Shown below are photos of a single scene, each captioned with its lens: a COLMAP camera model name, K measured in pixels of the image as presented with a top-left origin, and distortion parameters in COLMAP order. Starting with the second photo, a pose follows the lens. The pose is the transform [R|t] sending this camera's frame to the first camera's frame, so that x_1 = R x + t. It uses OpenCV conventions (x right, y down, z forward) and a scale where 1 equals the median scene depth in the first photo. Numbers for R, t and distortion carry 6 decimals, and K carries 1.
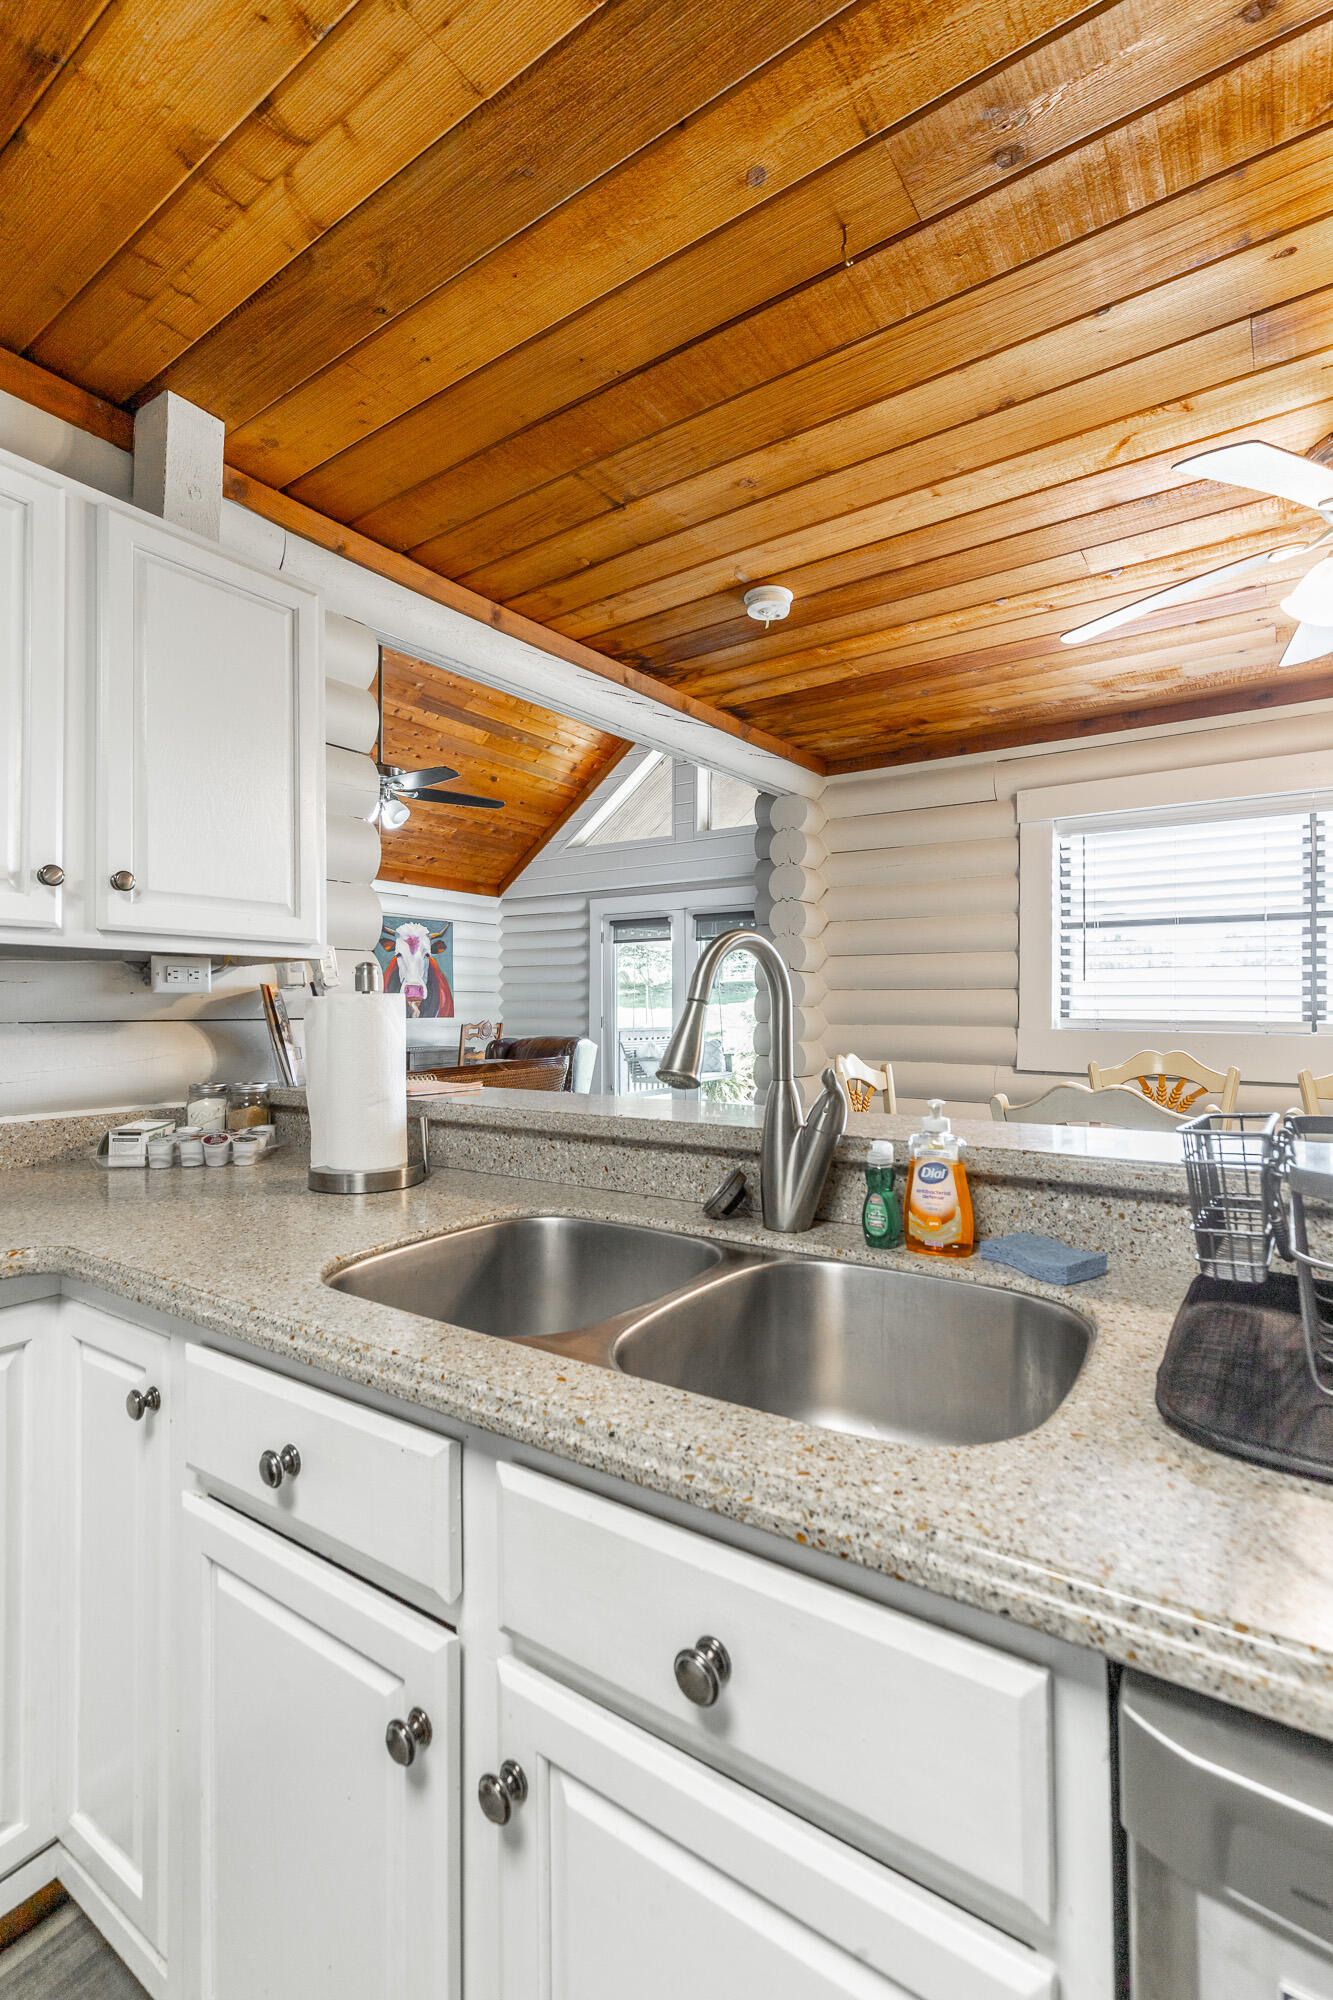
lens RADIAL K [[910.2, 0, 648.6], [0, 910.2, 993.1], [0, 0, 1]] dist [0.009161, -0.001404]
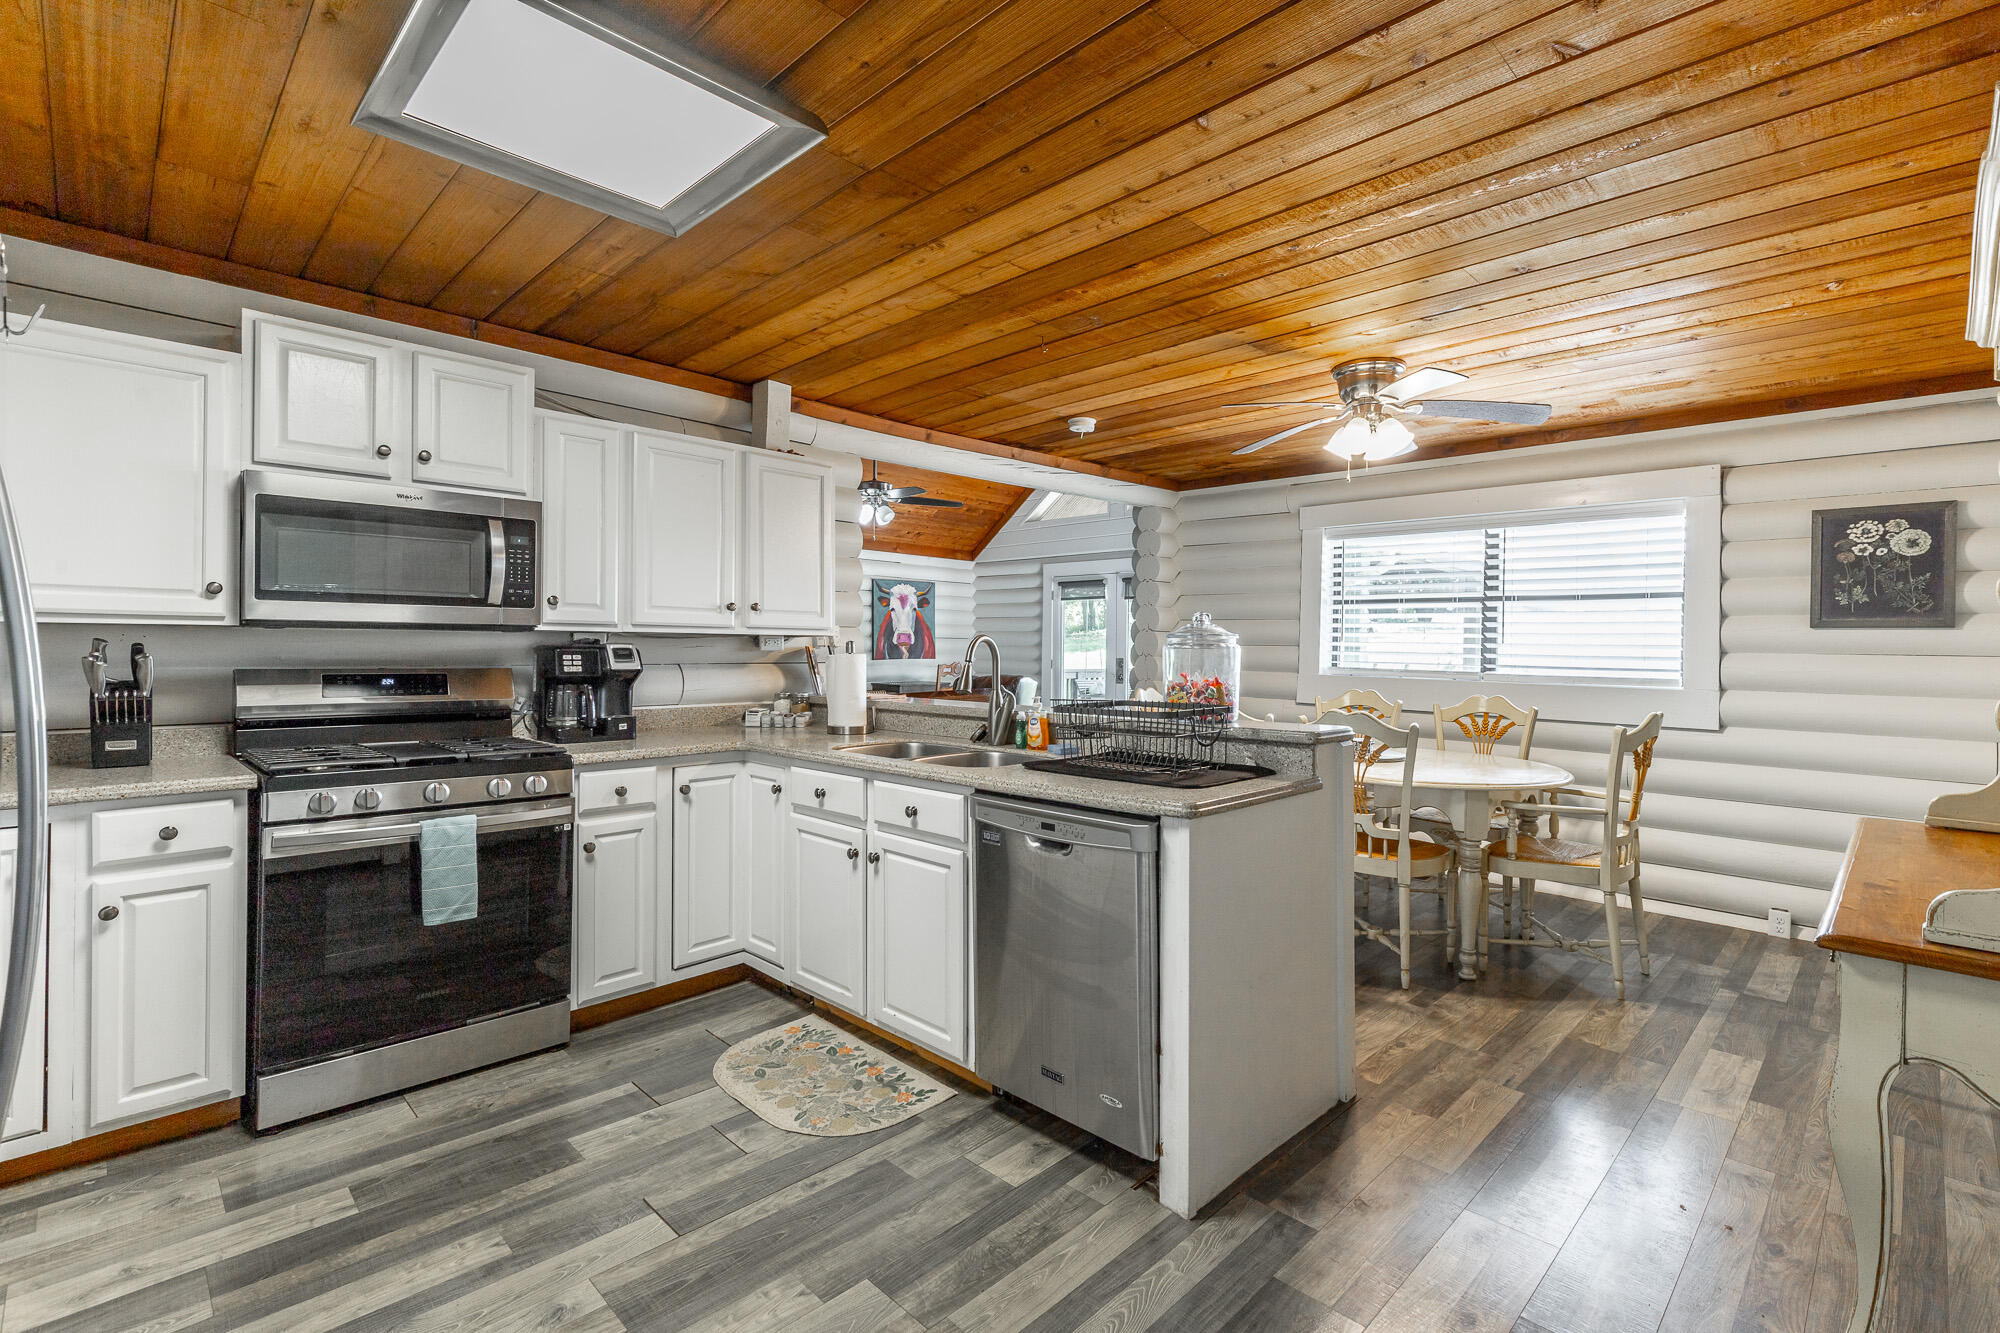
lens RADIAL K [[910.2, 0, 998.9], [0, 910.2, 650.5], [0, 0, 1]] dist [0.009161, -0.001404]
pose [[0.985967, 0.011126, -0.166572, 0.258393], [-0.007908, 0.999769, 0.019970, -0.032424], [0.166756, -0.018373, 0.985827, -0.705929]]
